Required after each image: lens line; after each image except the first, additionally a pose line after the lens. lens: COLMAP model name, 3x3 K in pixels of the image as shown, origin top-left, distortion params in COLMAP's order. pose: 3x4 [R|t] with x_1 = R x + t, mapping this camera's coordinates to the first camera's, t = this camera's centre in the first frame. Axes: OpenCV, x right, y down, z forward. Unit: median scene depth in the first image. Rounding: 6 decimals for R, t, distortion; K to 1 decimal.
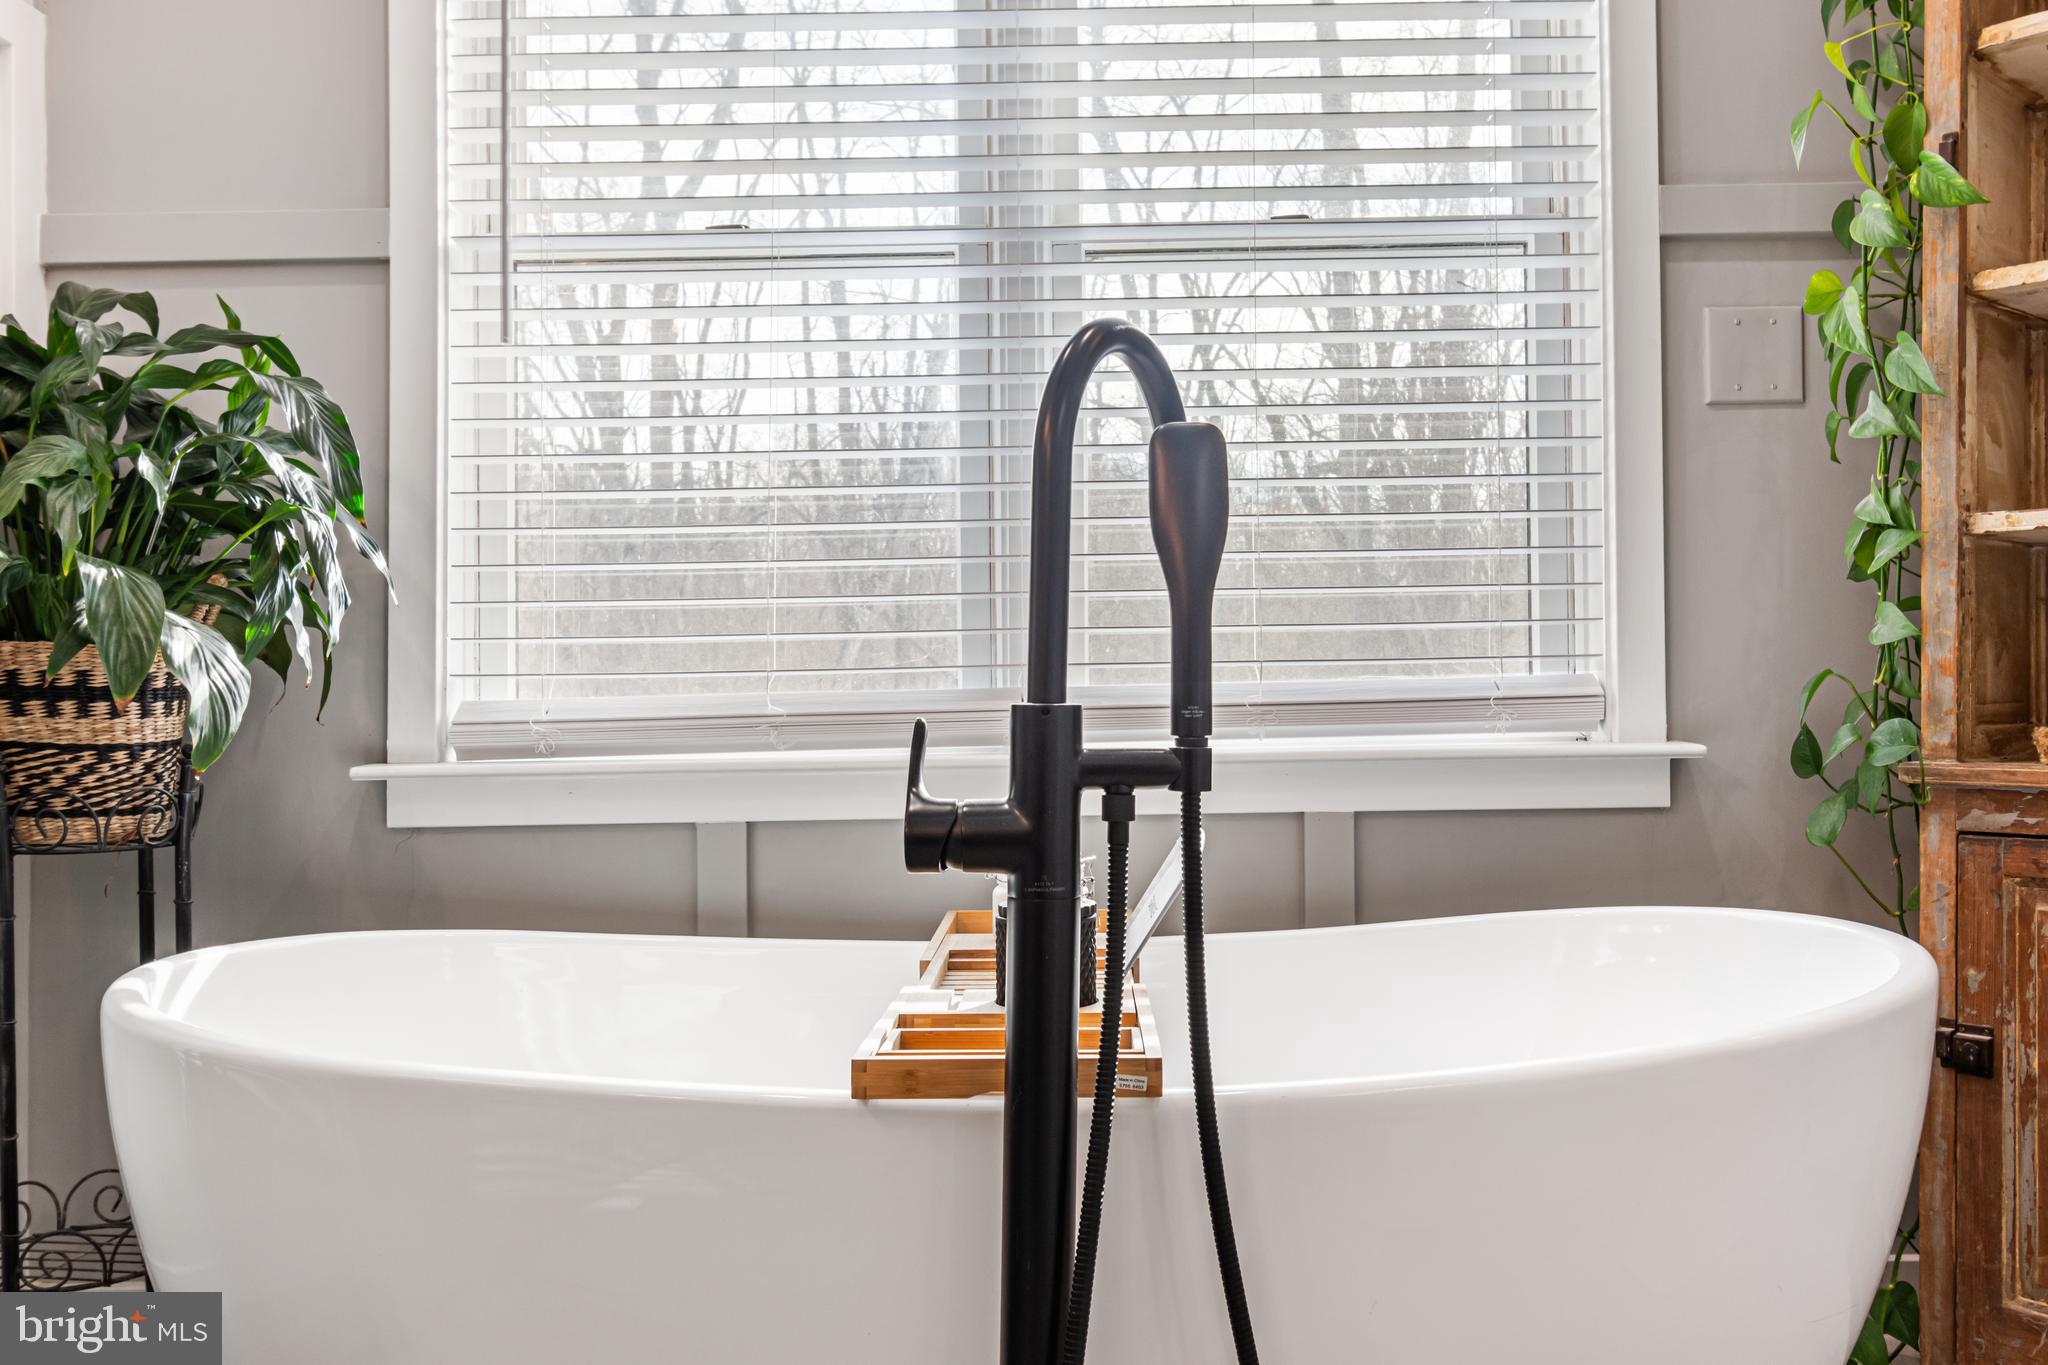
lens RADIAL K [[1753.2, 0, 1024.8], [0, 1753.2, 679.2], [0, 0, 1]] dist [0.001970, -0.002746]
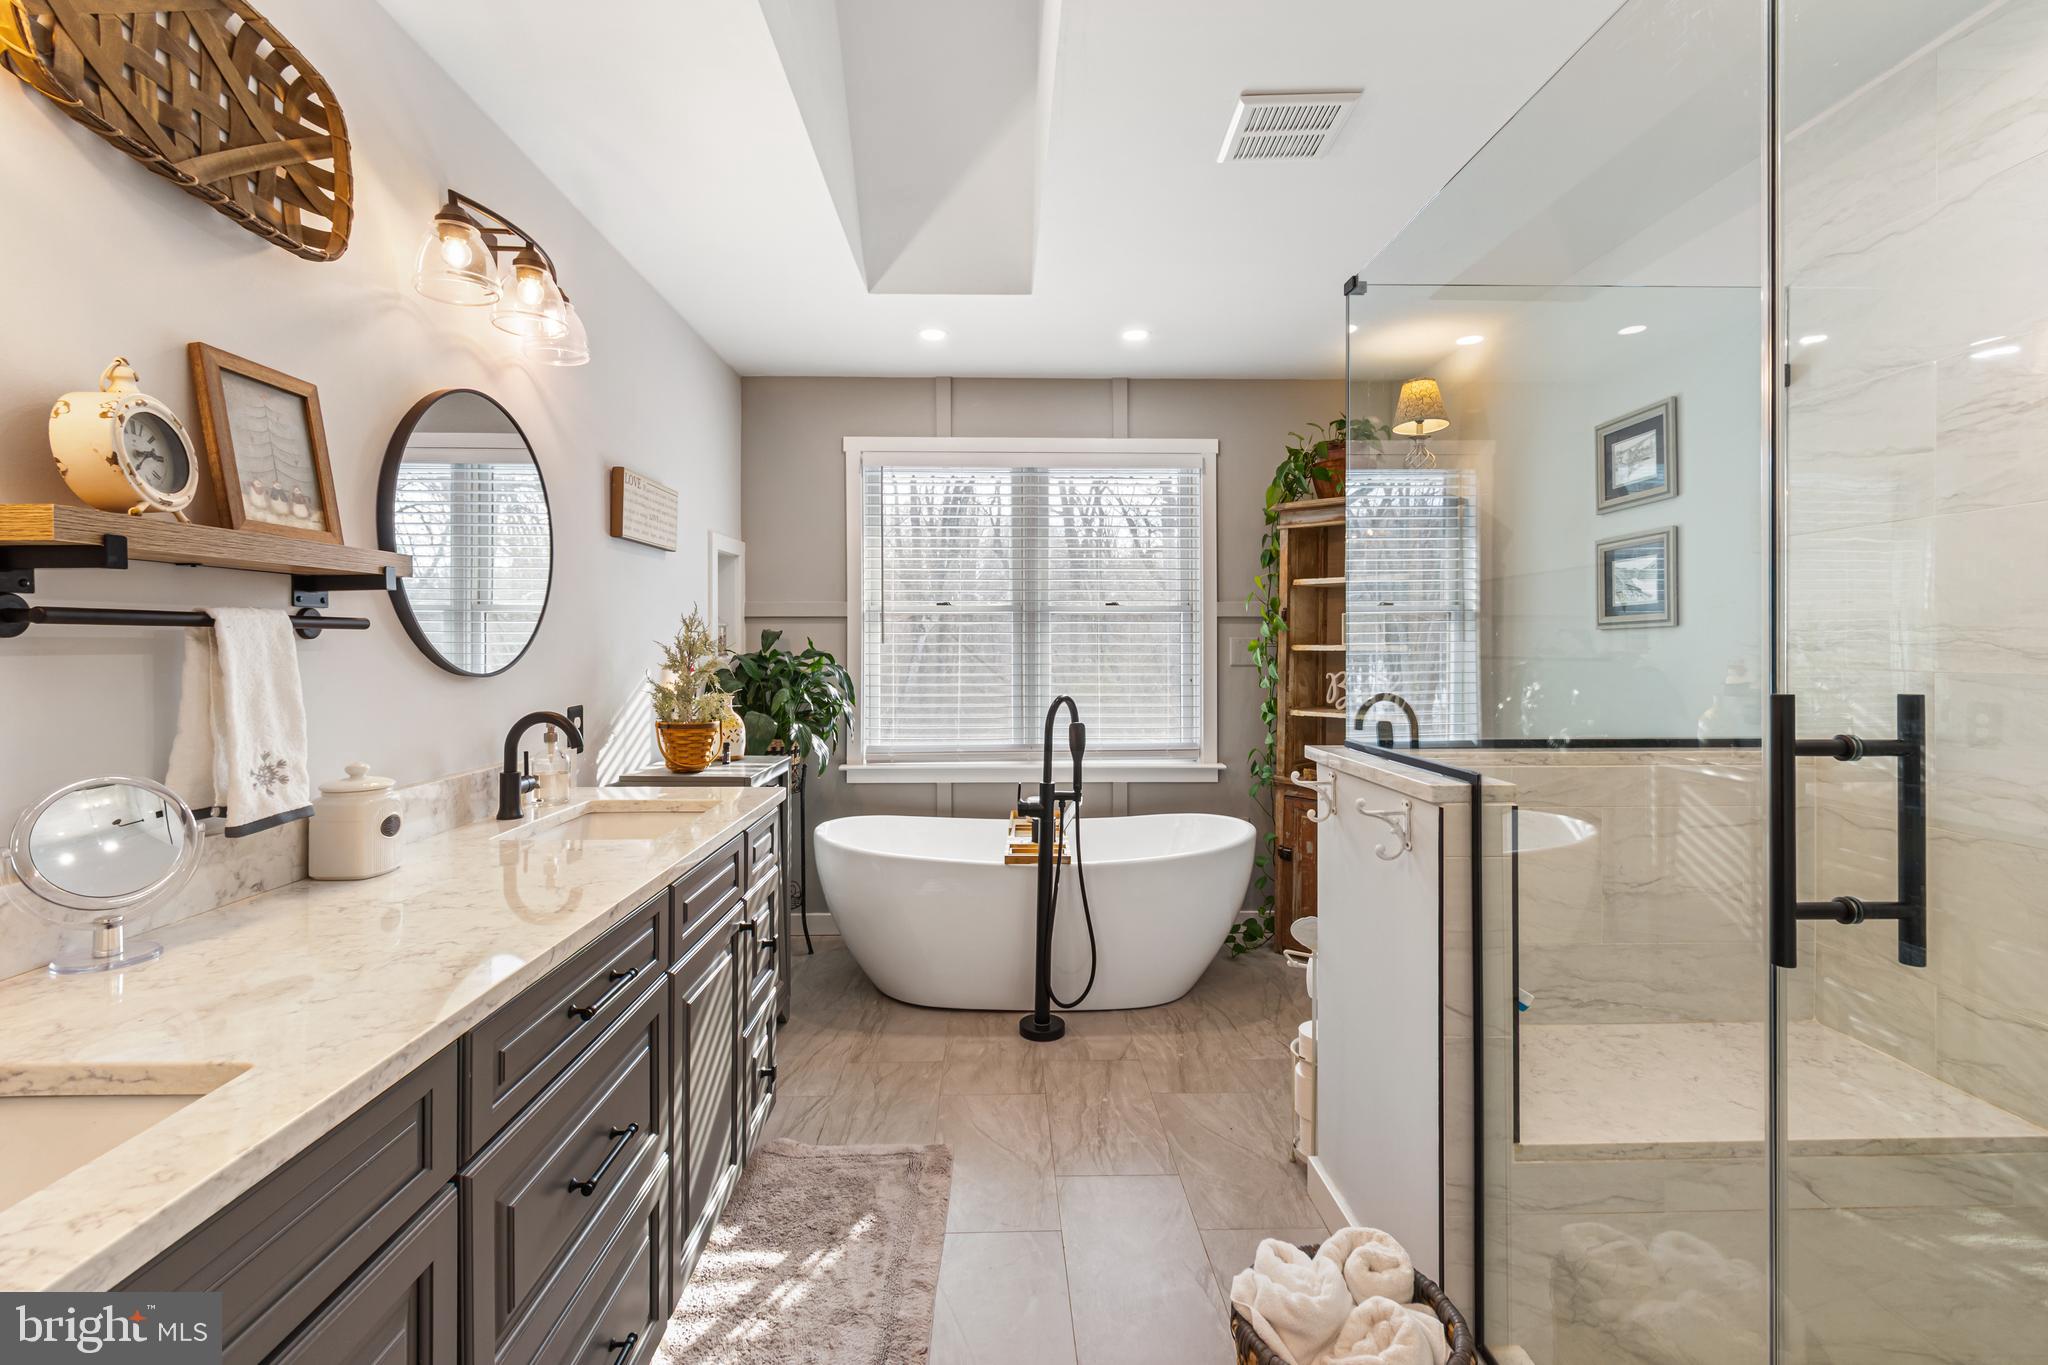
lens RADIAL K [[919.0, 0, 999.4], [0, 919.0, 647.1], [0, 0, 1]] dist [0.004921, -0.001017]
pose [[0.999955, 0.007990, -0.005068, -0.078438], [-0.007965, 0.999956, 0.004997, -0.264323], [0.005108, -0.004957, 0.999975, -1.089767]]
